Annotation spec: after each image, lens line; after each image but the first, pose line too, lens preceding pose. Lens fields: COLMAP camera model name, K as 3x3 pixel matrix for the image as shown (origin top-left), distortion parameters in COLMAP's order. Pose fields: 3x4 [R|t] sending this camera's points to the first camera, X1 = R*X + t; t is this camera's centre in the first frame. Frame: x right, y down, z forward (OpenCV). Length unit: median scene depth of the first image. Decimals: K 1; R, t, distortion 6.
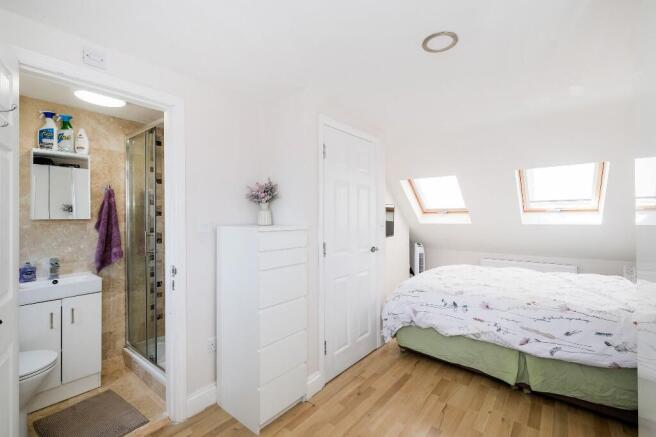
lens RADIAL K [[286.9, 0, 328.0], [0, 286.9, 218.5], [0, 0, 1]] dist [0.000321, -0.000010]
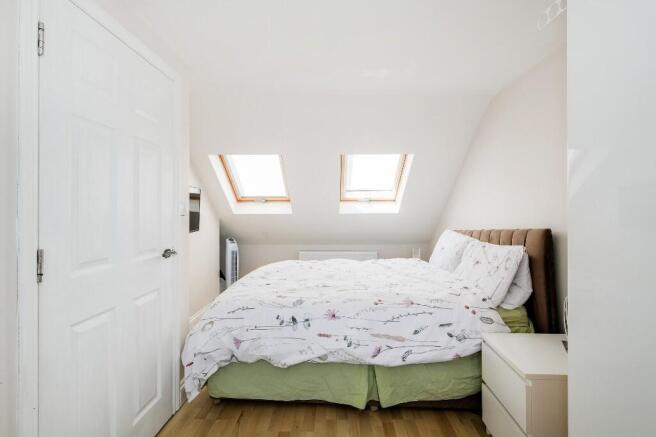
lens RADIAL K [[294.0, 0, 331.6], [0, 294.0, 211.5], [0, 0, 1]] dist [0.002692, 0.000212]
pose [[0.785851, 0.002482, 0.618411, 0.053586], [0.001406, 0.999982, -0.005799, 0.027318], [-0.618414, 0.005426, 0.785834, 0.344343]]
